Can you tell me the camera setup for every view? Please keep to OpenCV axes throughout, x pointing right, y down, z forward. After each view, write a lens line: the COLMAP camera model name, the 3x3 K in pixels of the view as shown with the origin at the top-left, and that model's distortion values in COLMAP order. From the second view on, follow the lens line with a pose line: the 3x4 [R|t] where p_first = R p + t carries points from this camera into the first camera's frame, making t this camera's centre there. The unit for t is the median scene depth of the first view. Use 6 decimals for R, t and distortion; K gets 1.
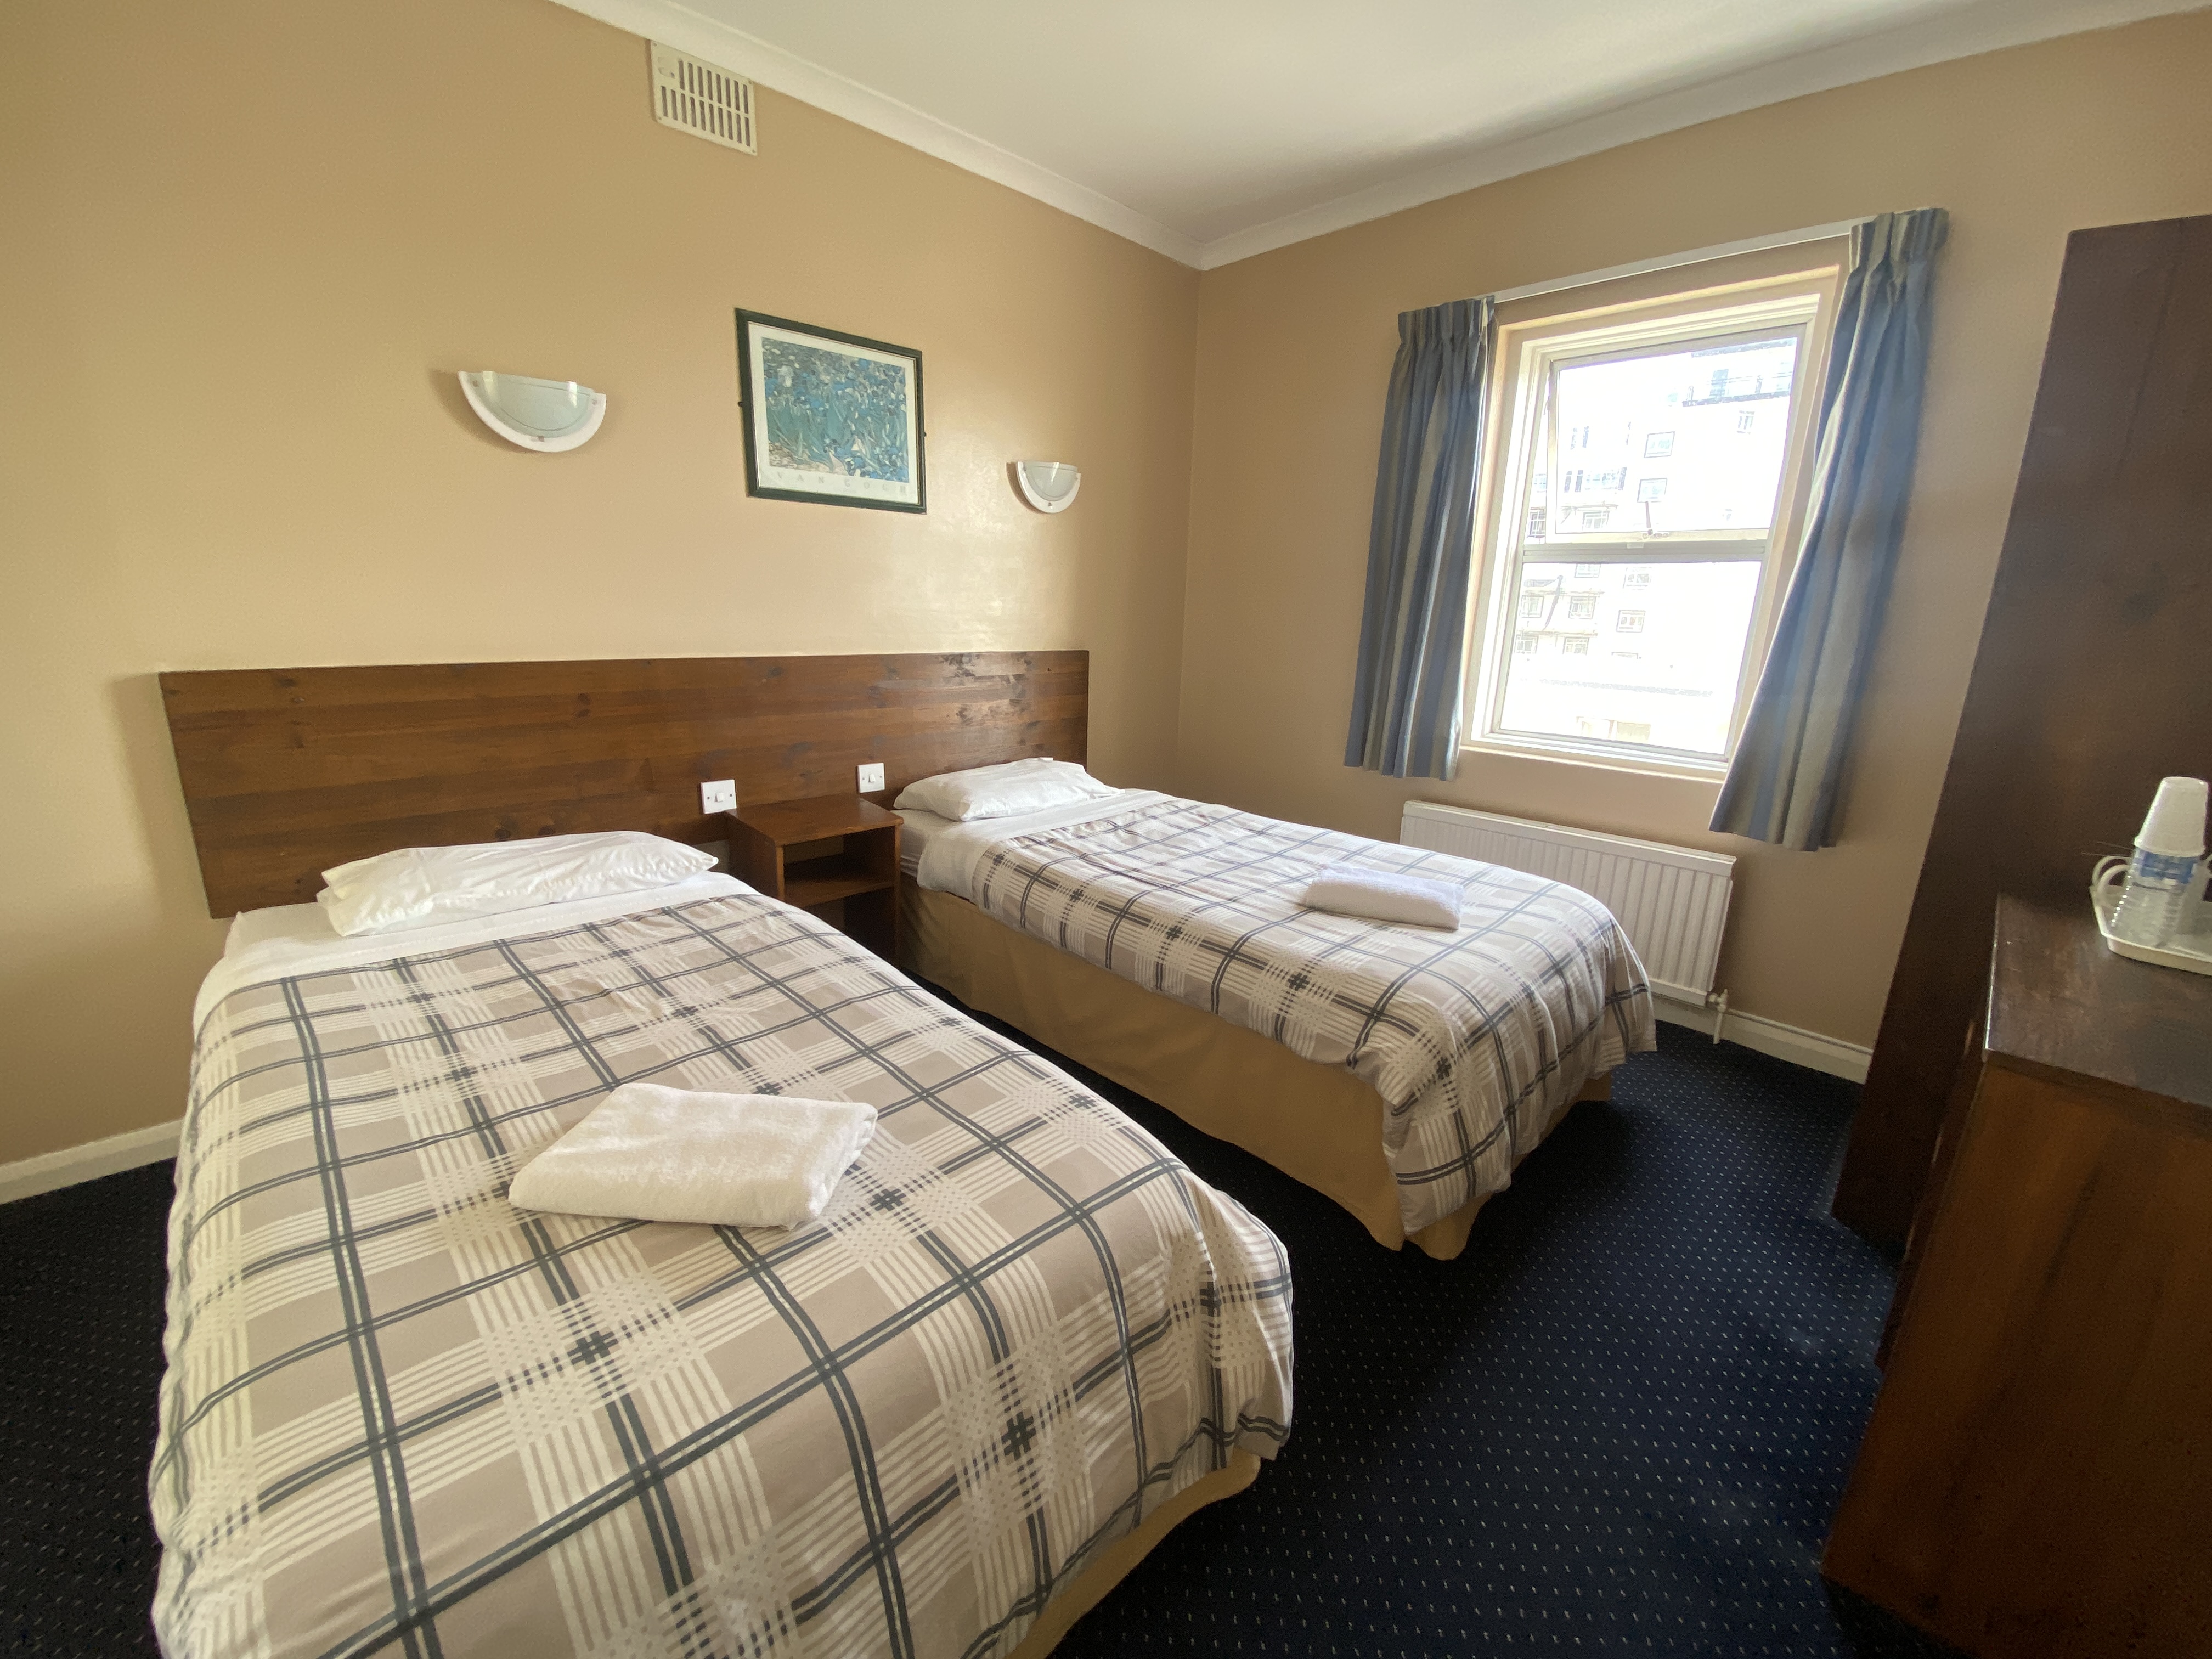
lens RADIAL K [[882.7, 0, 1106.4], [0, 882.7, 837.8], [0, 0, 1]] dist [0.019579, -0.021580]
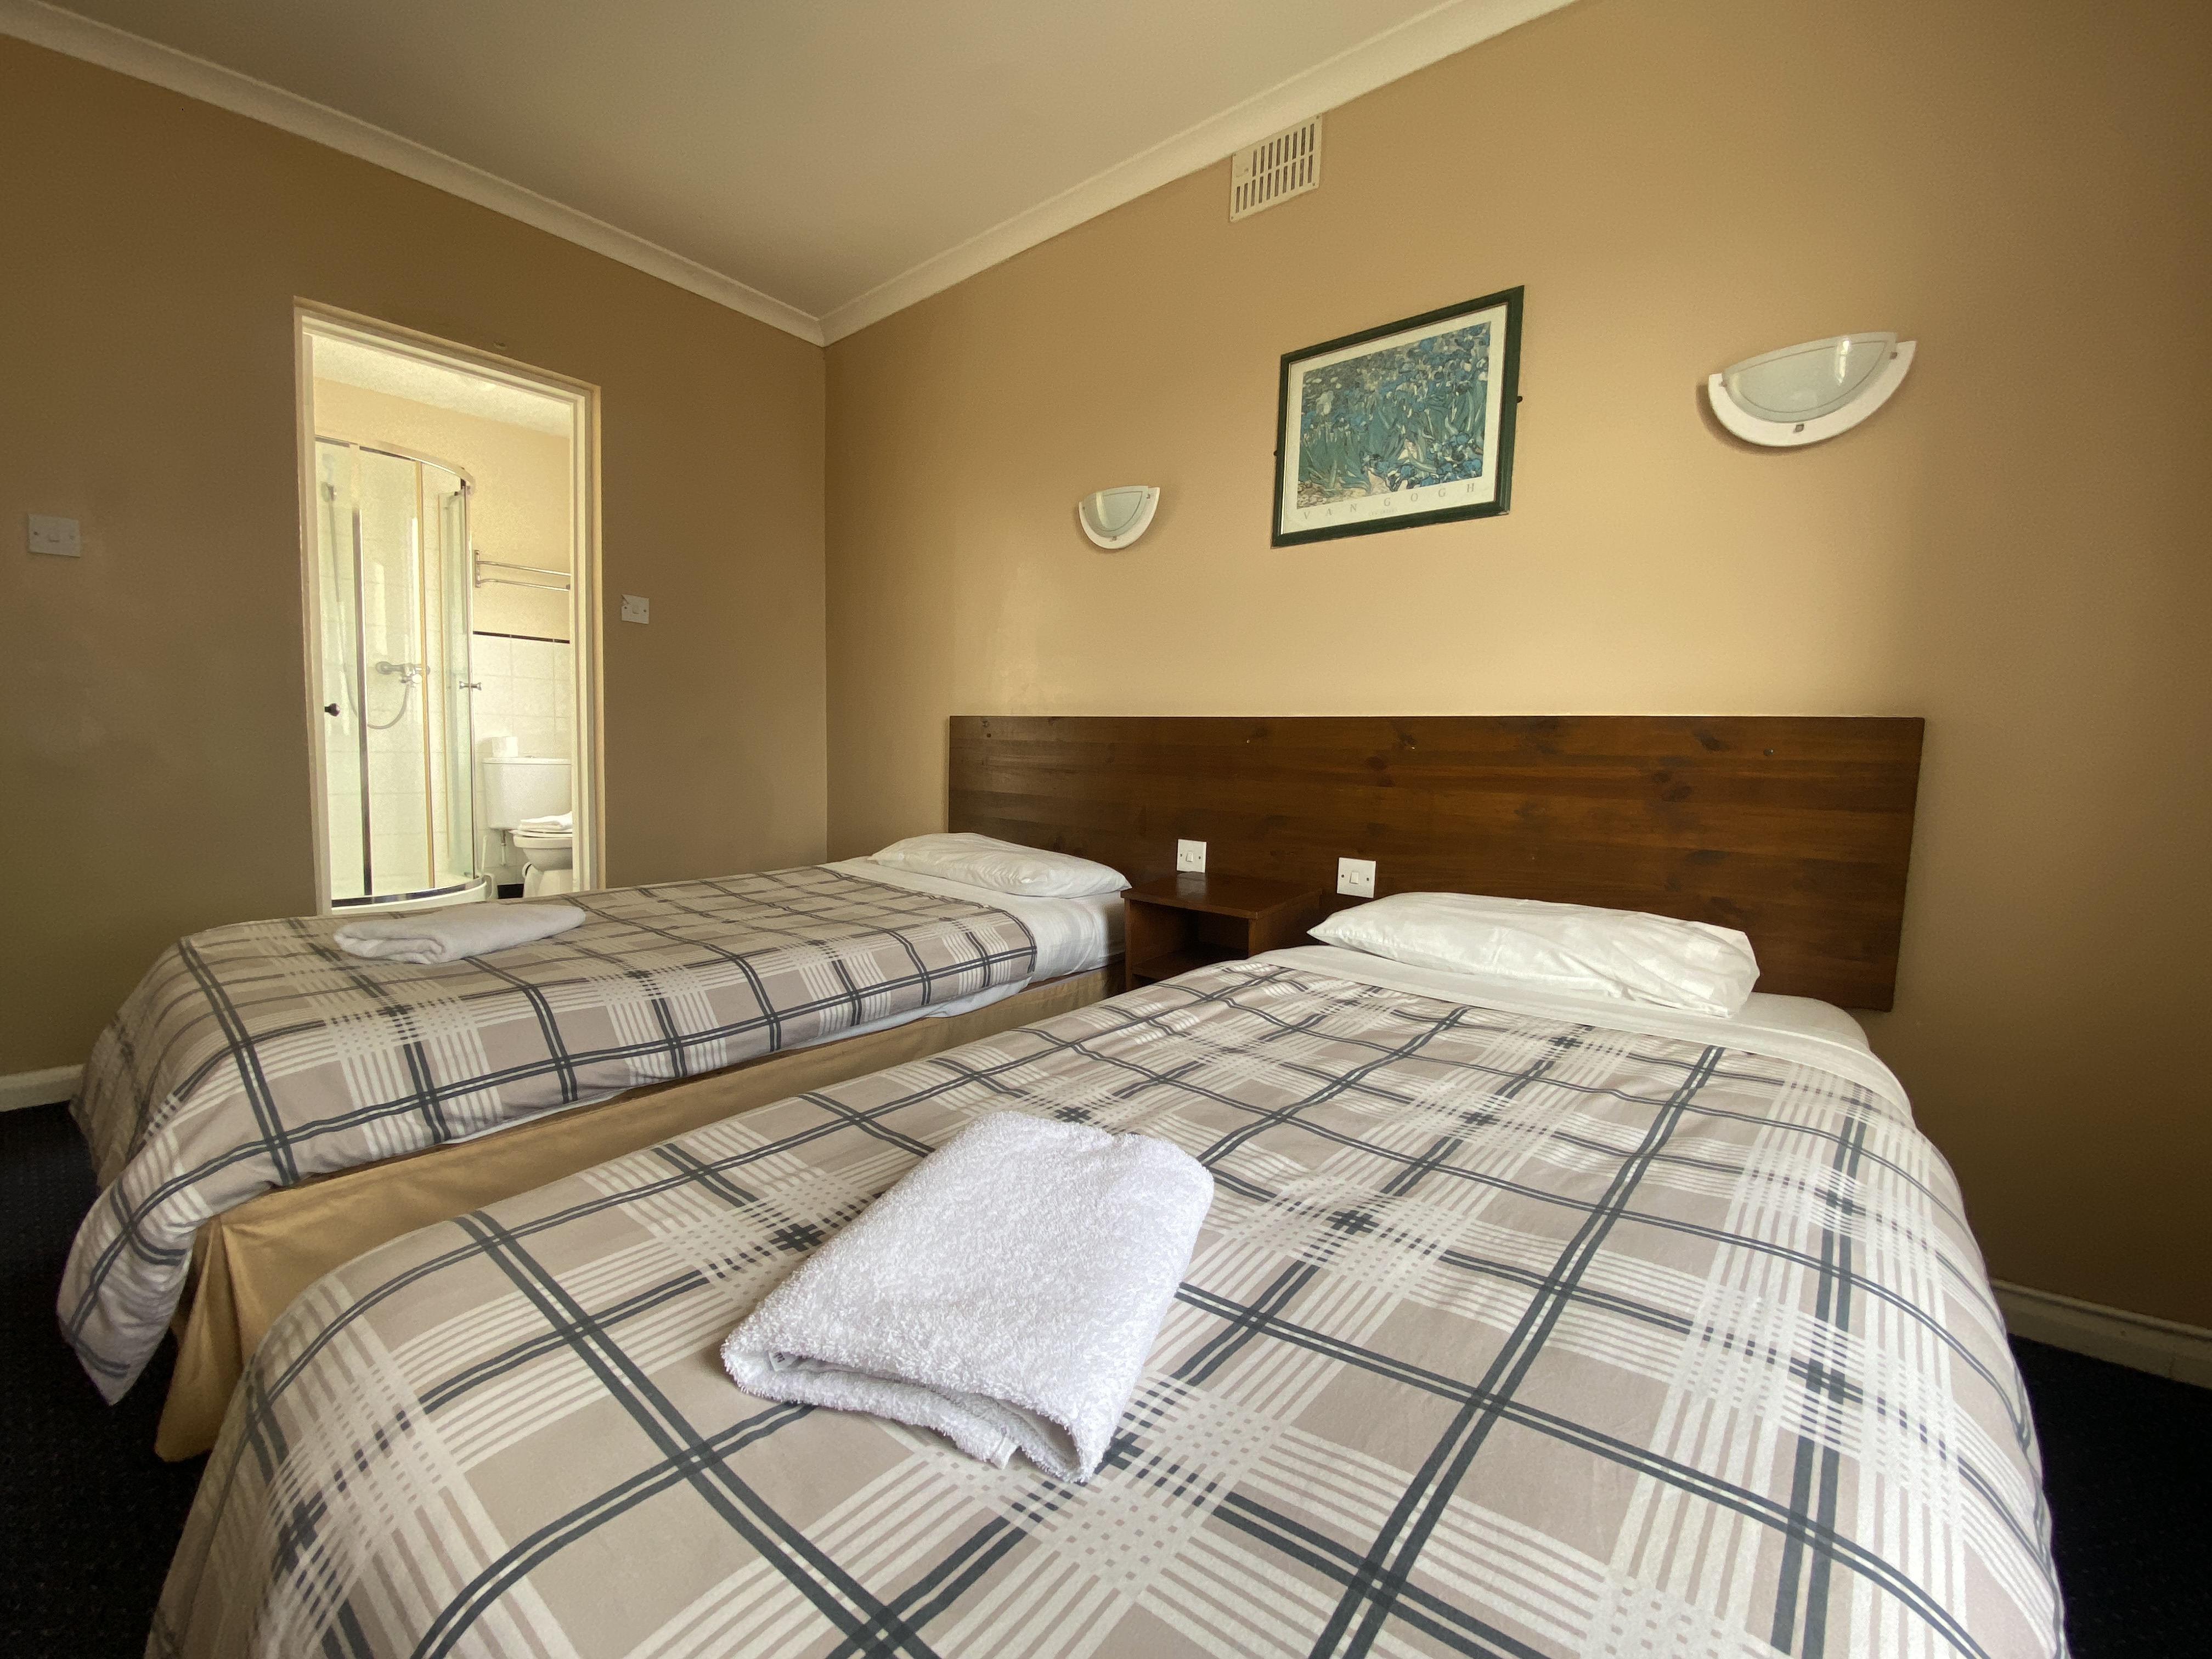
lens RADIAL K [[897.7, 0, 1098.5], [0, 897.7, 823.4], [0, 0, 1]] dist [0.025336, -0.023435]
pose [[0.106156, 0.064161, -0.992277, 0.604461], [-0.281968, 0.958895, 0.031837, -0.098515], [0.953533, 0.276411, 0.119884, 0.906183]]
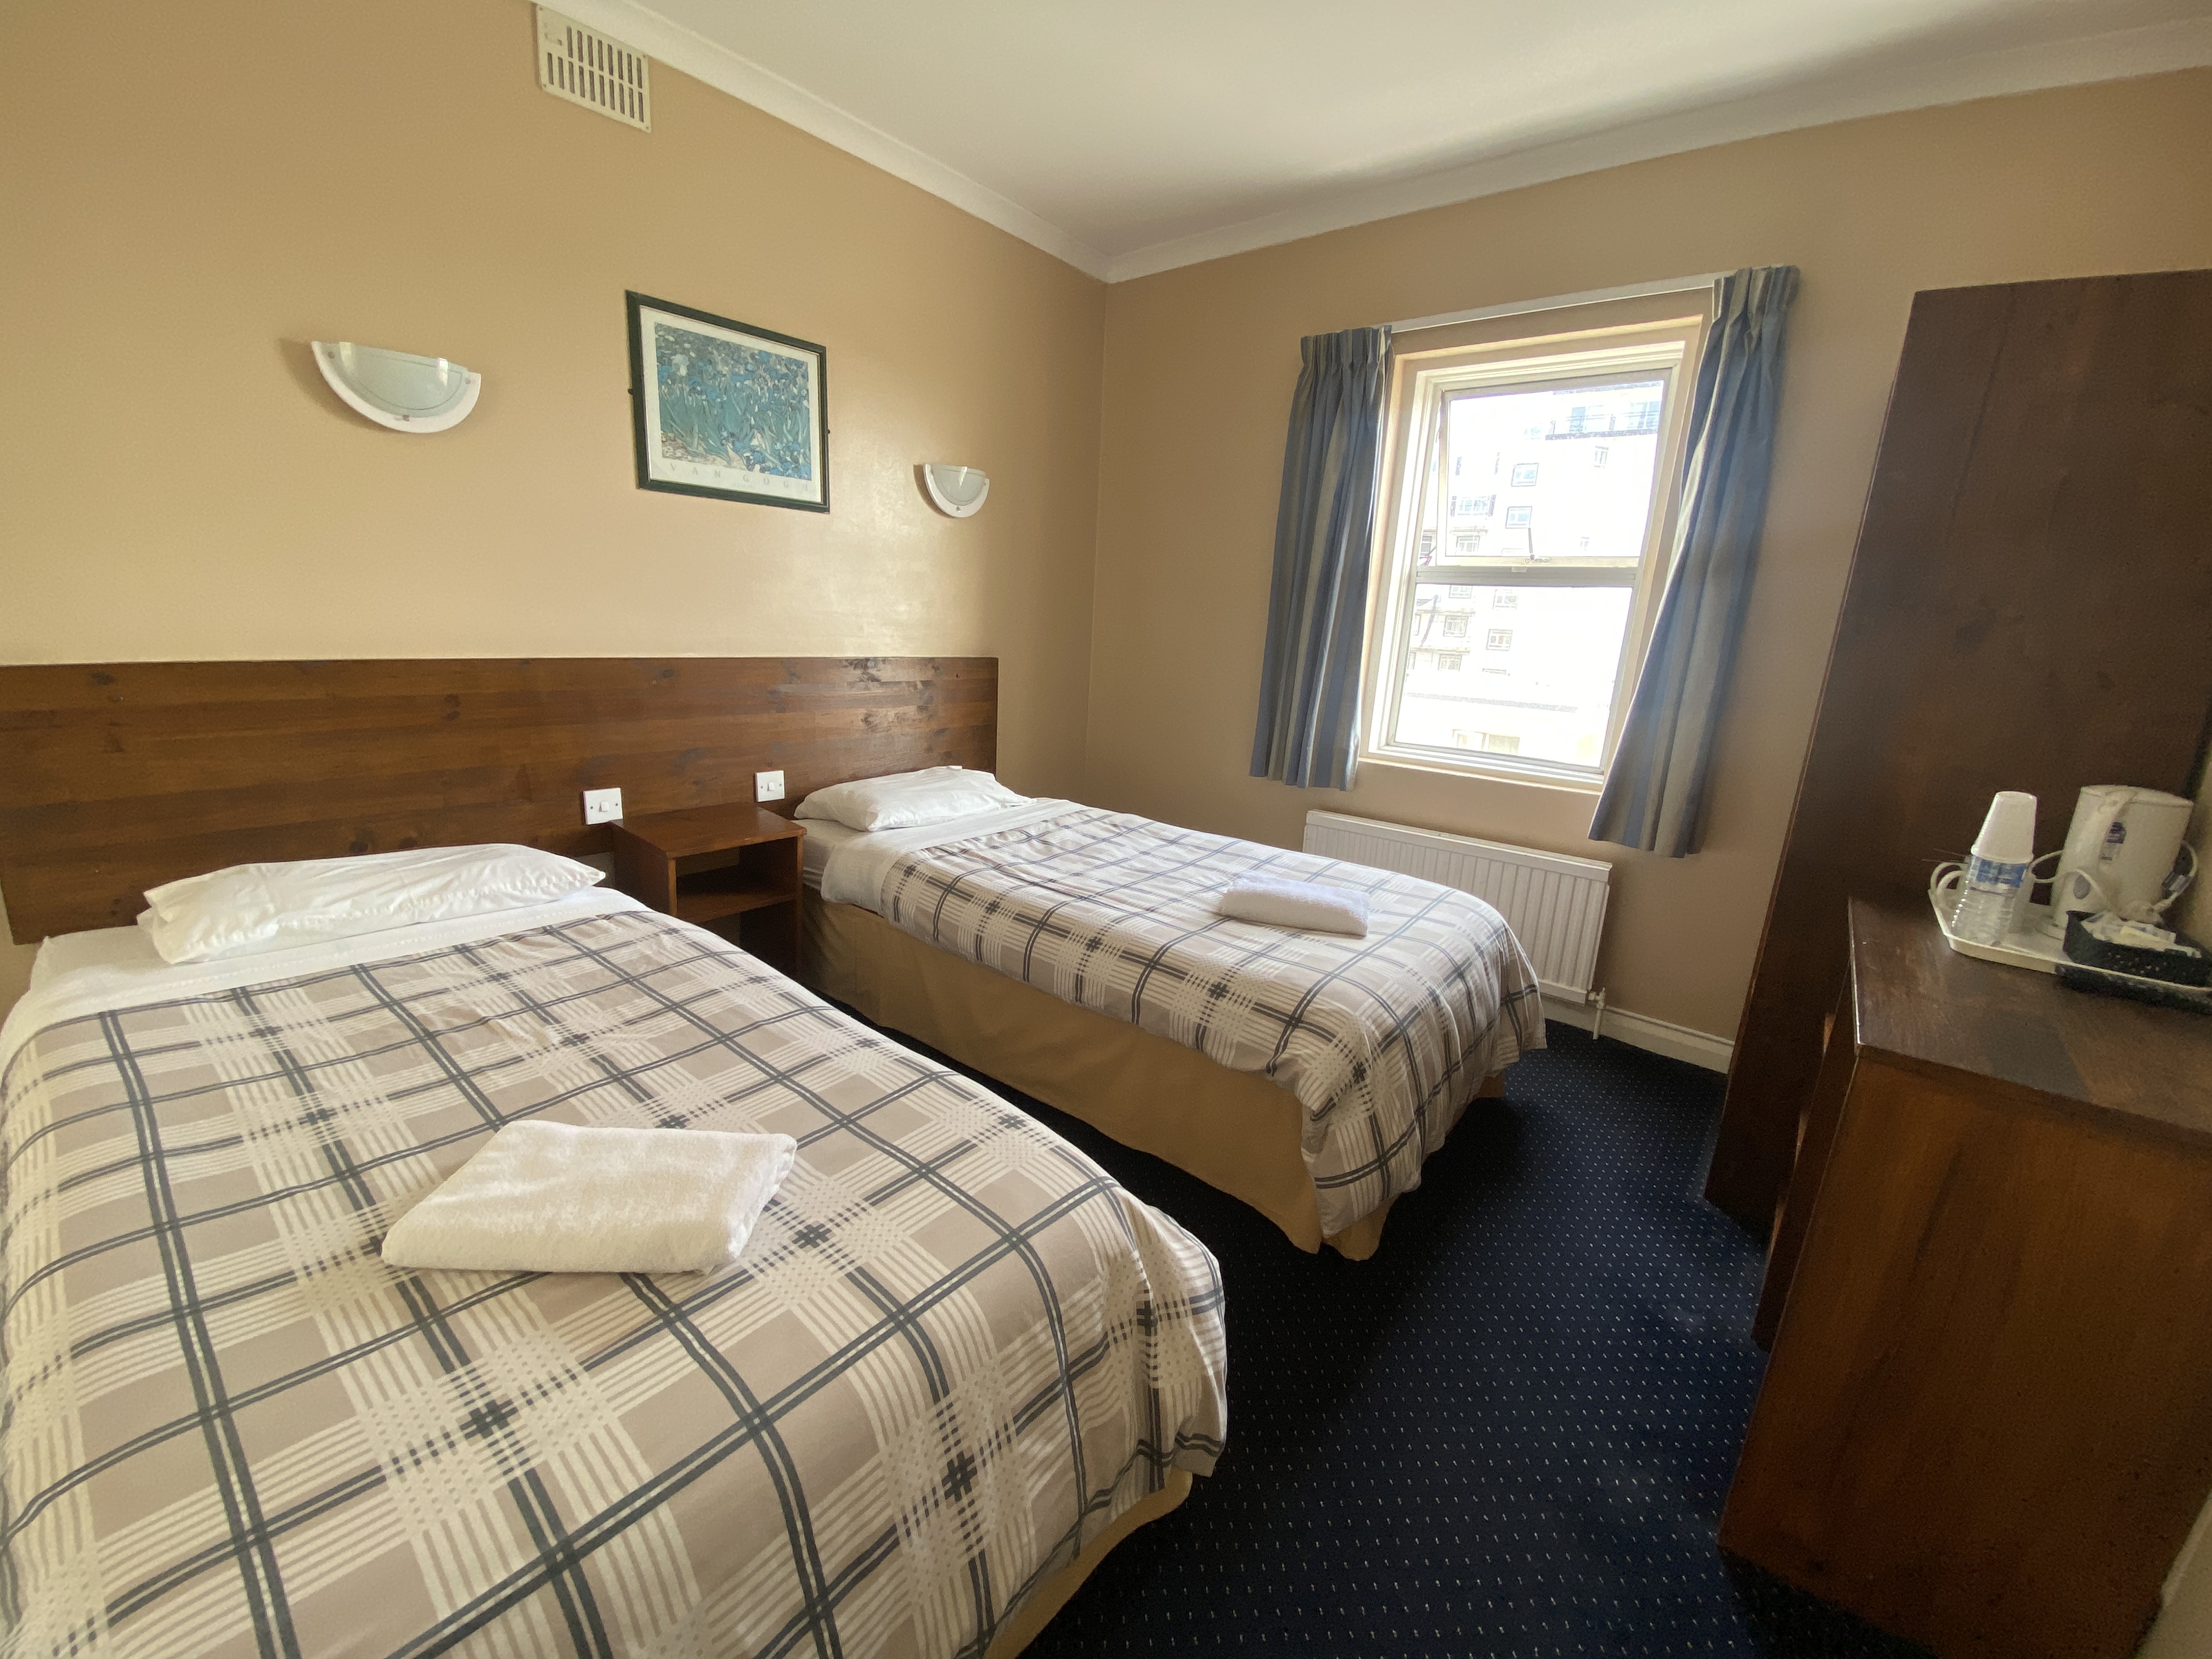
lens RADIAL K [[884.3, 0, 1103.2], [0, 884.3, 836.2], [0, 0, 1]] dist [0.011398, -0.015995]
pose [[0.993528, -0.002943, 0.113553, -0.023305], [0.004022, 0.999949, -0.009273, -0.004260], [-0.113520, 0.009670, 0.993489, 0.010784]]
